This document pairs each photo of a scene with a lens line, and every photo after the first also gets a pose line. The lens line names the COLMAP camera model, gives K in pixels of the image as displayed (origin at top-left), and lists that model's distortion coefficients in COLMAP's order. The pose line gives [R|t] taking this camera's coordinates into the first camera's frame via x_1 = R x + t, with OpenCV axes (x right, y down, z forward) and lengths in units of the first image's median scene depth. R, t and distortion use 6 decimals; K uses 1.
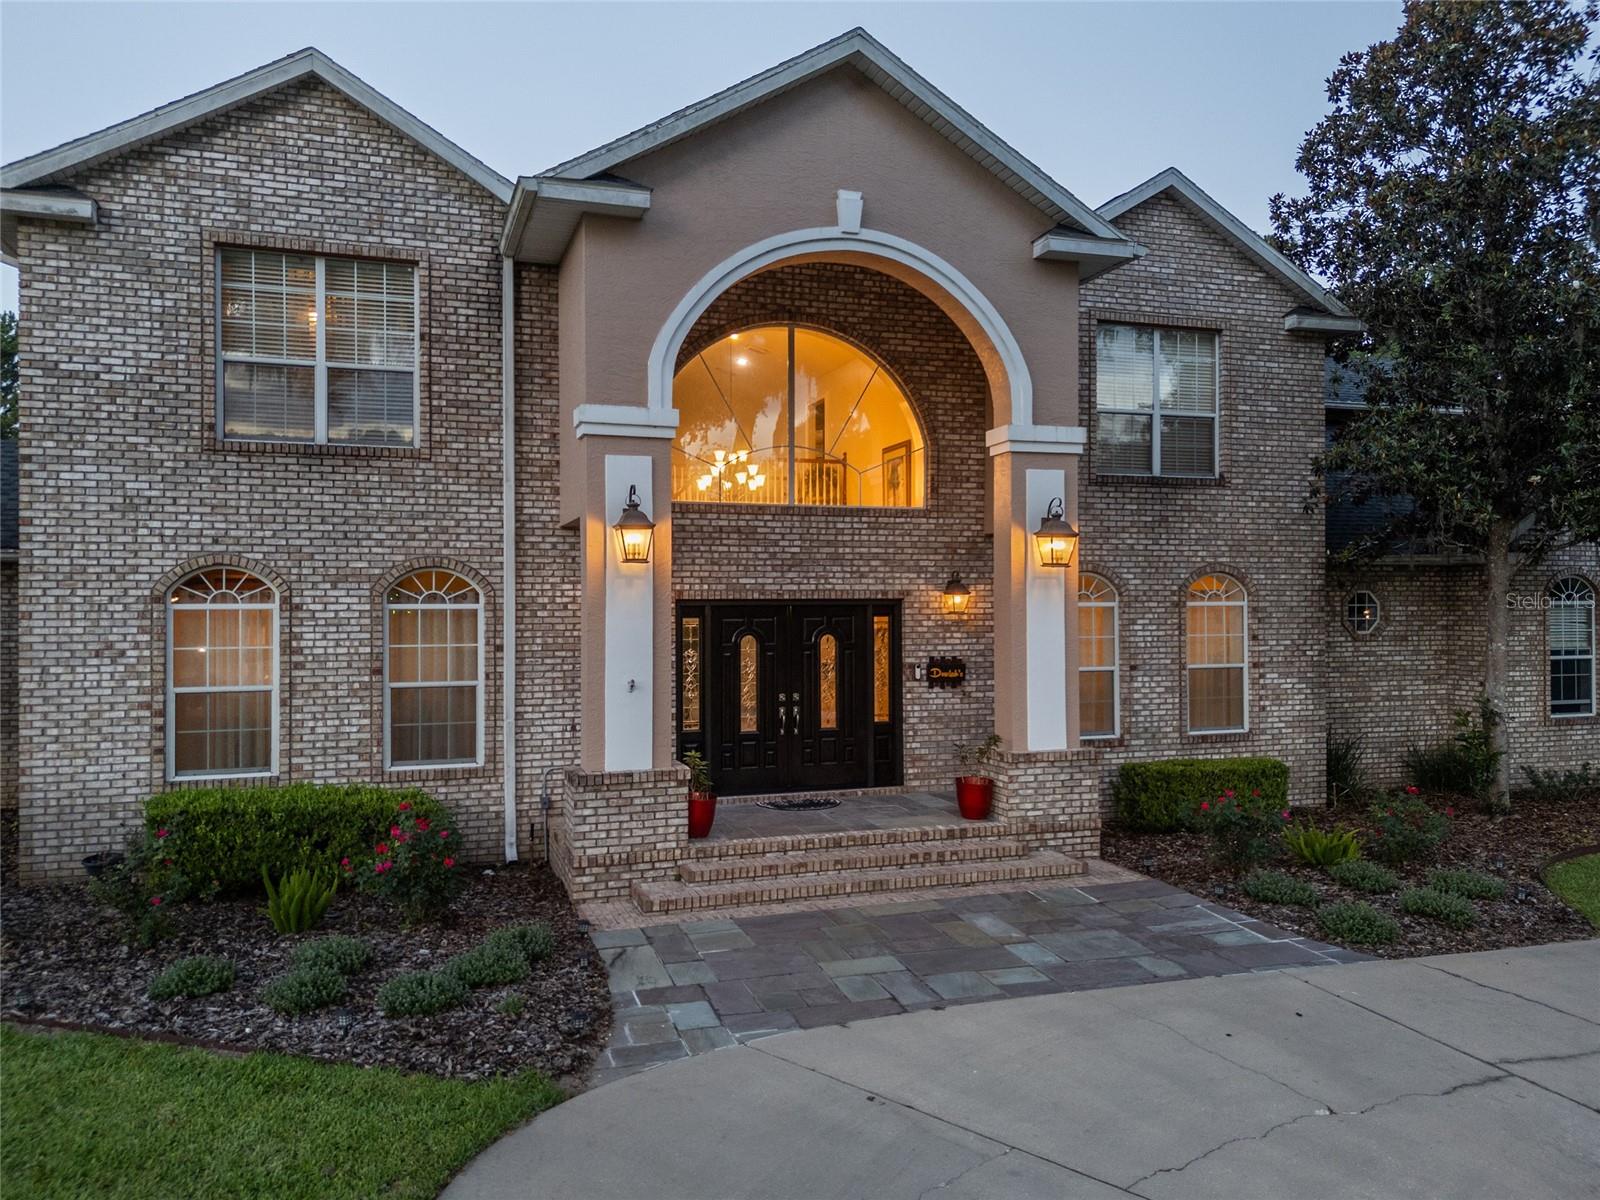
lens RADIAL K [[1203.8, 0, 800.0], [0, 1203.8, 600.0], [0, 0, 1]] dist [0.058832, -0.010317]
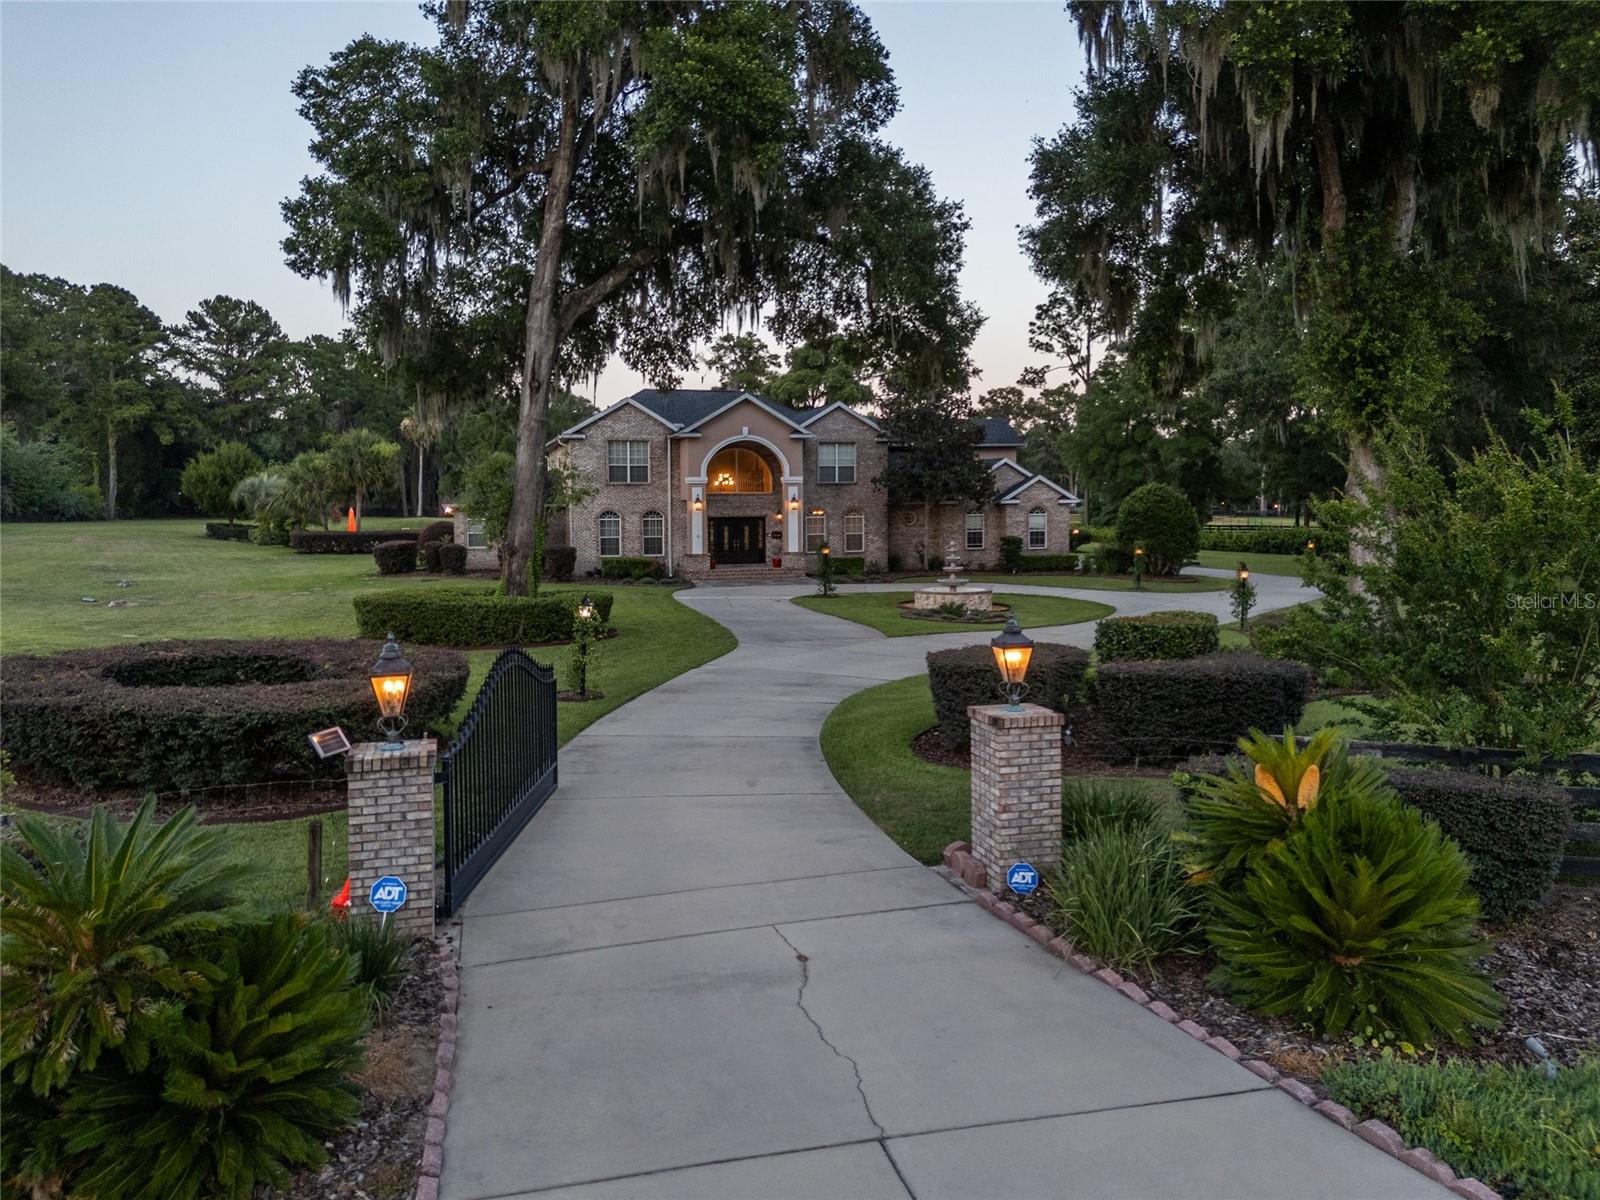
lens RADIAL K [[1203.8, 0, 815.4], [0, 1203.8, 628.9], [0, 0, 1]] dist [0.040691, -0.003853]
pose [[0.999339, 0.000929, -0.036344, 0.438473], [0.003231, 0.993449, 0.114229, -0.093869], [0.036212, -0.114270, 0.992789, -3.305343]]
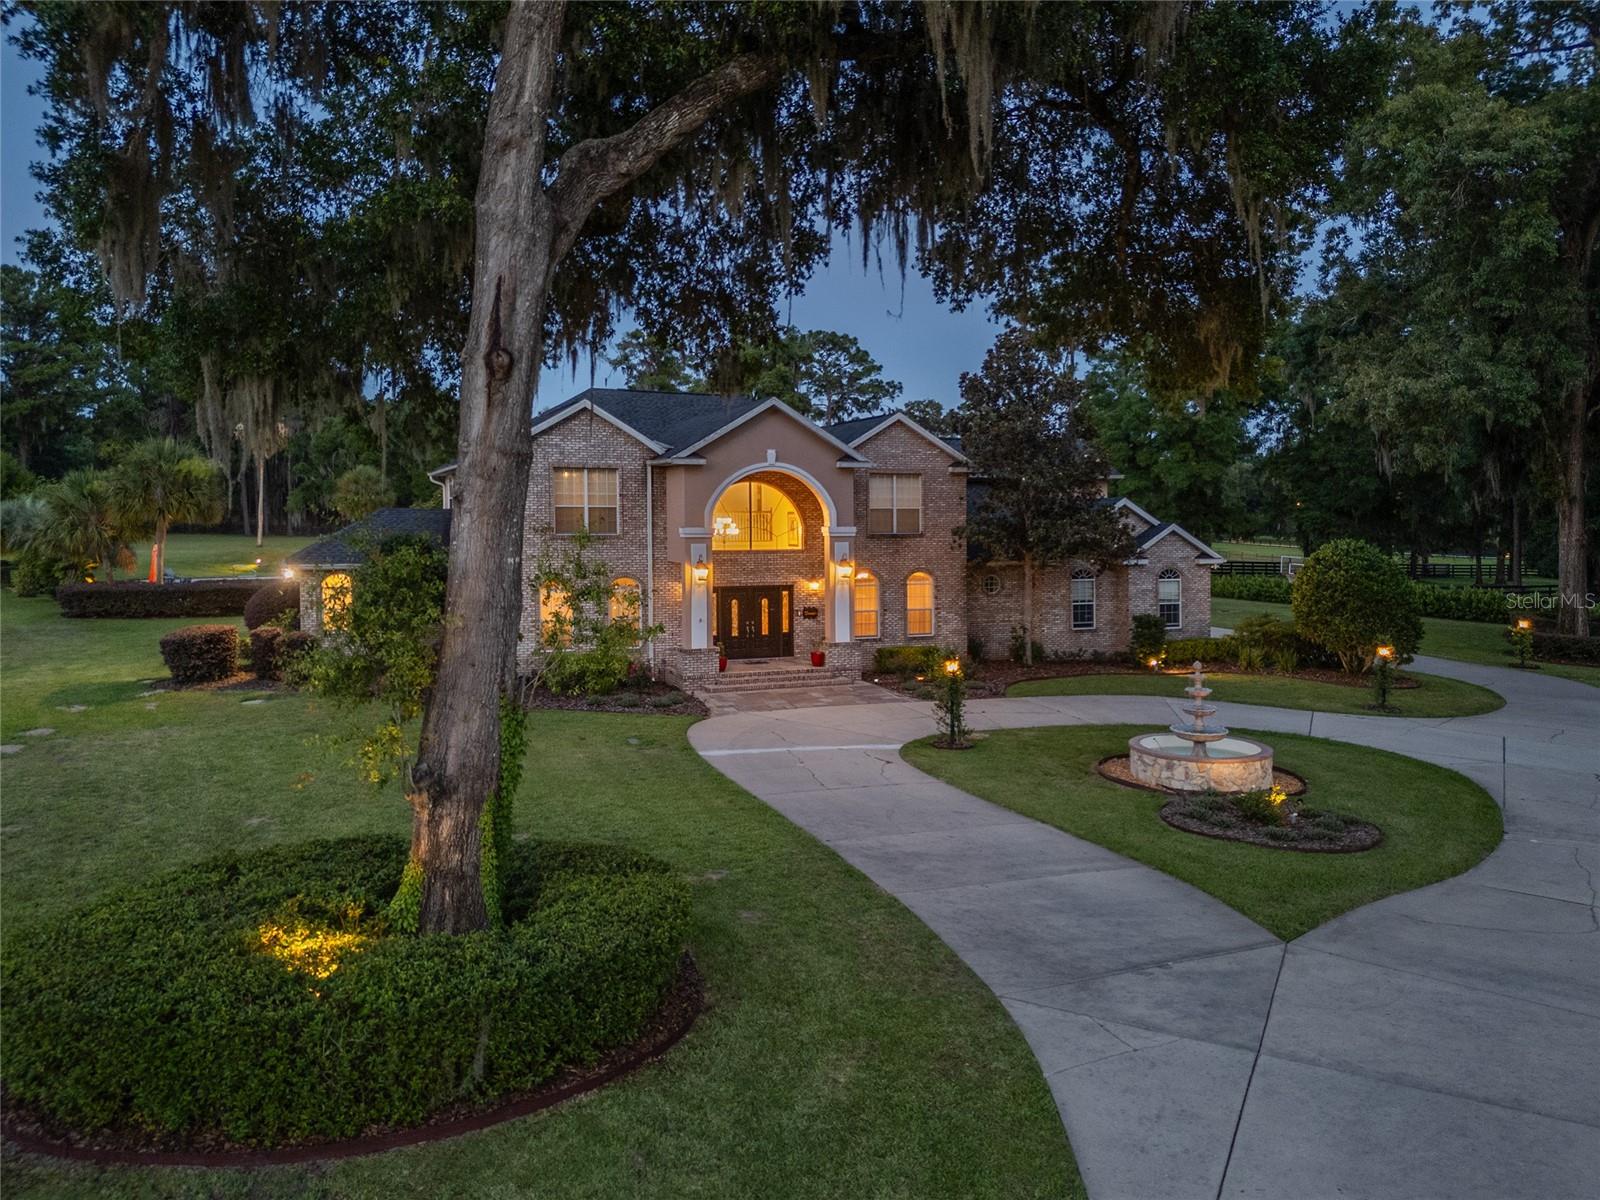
lens RADIAL K [[1213.1, 0, 818.0], [0, 1213.1, 644.4], [0, 0, 1]] dist [0.025792, -0.001652]
pose [[0.997650, 0.001392, 0.068497, -0.046510], [-0.009461, 0.993014, 0.117618, -0.202646], [-0.067855, -0.117990, 0.990694, -1.797418]]
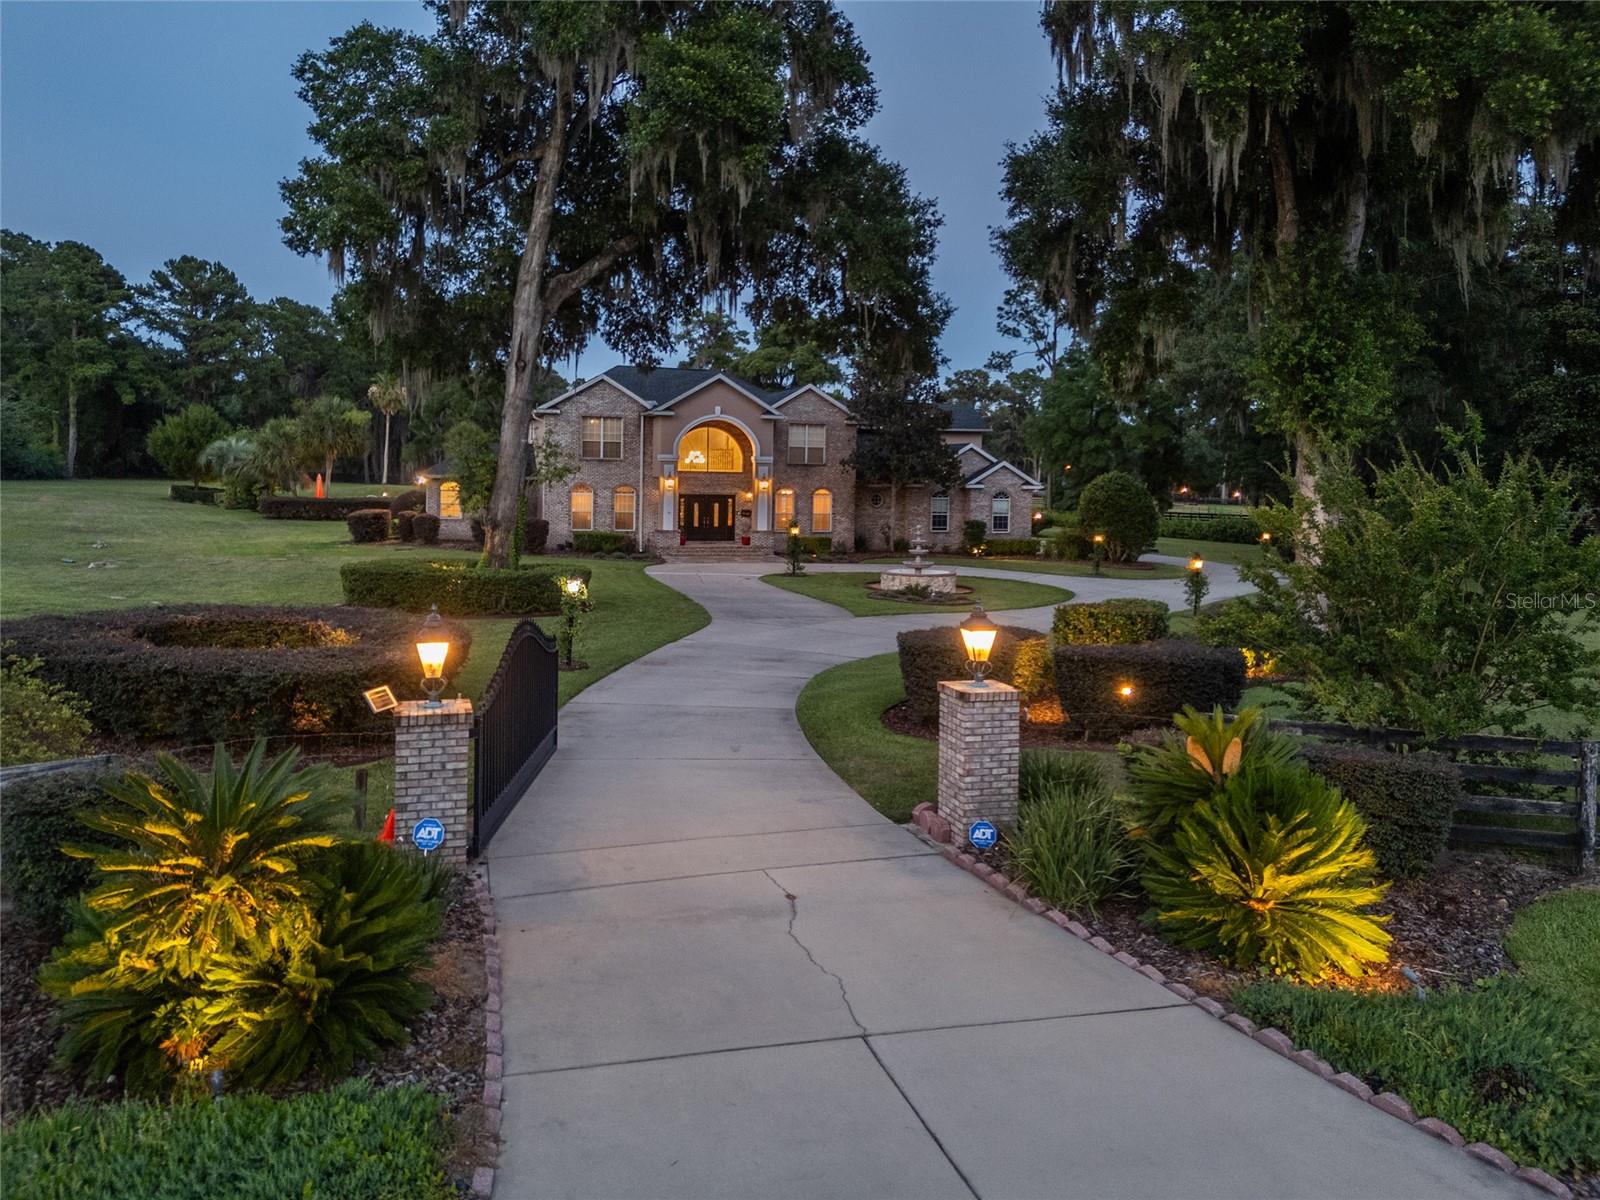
lens RADIAL K [[1212.8, 0, 800.0], [0, 1212.8, 600.0], [0, 0, 1]] dist [0.046297, -0.001537]
pose [[0.999573, 0.024413, -0.016066, 0.418385], [-0.022513, 0.993742, 0.109408, -0.110102], [0.018636, -0.109000, 0.993867, -3.423060]]
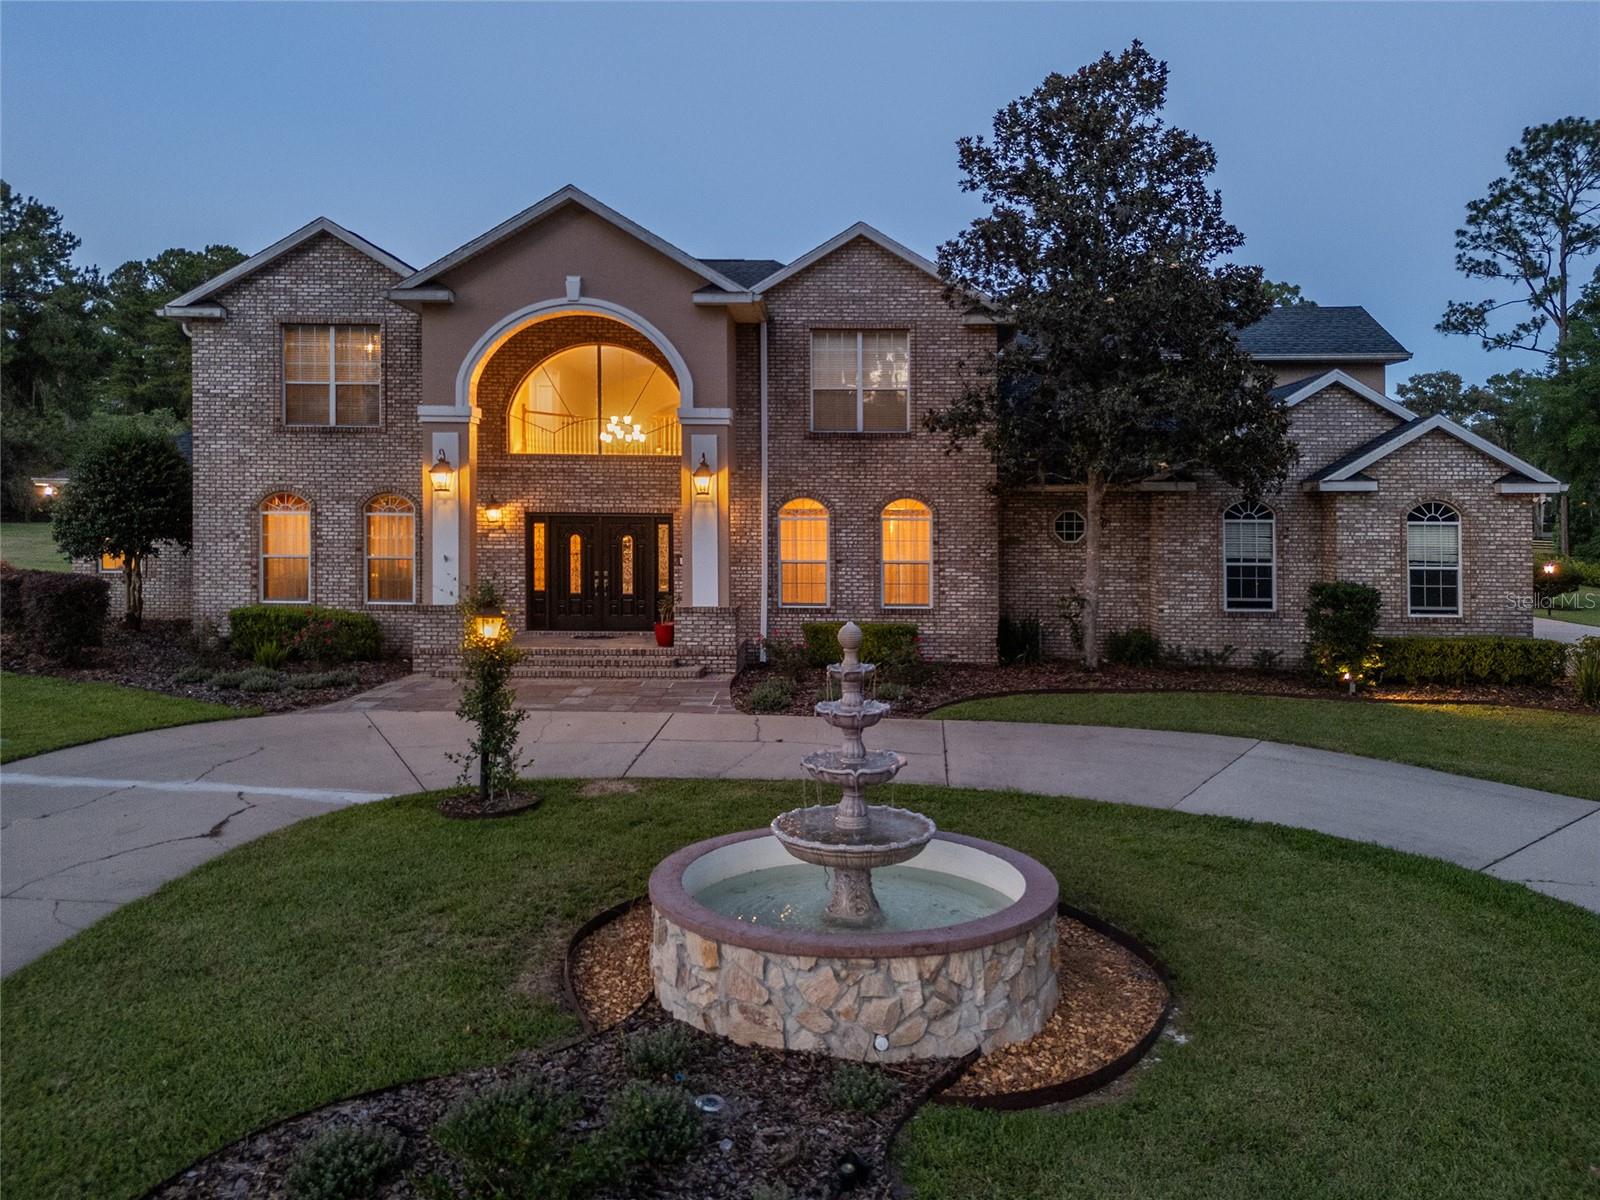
lens RADIAL K [[1264.7, 0, 805.3], [0, 1264.7, 497.9], [0, 0, 1]] dist [0.053961, -0.076747]
pose [[0.939966, 0.007675, -0.341182, 0.911001], [-0.010305, 0.999930, -0.005897, -0.013885], [0.341113, 0.009059, 0.939979, -0.559266]]
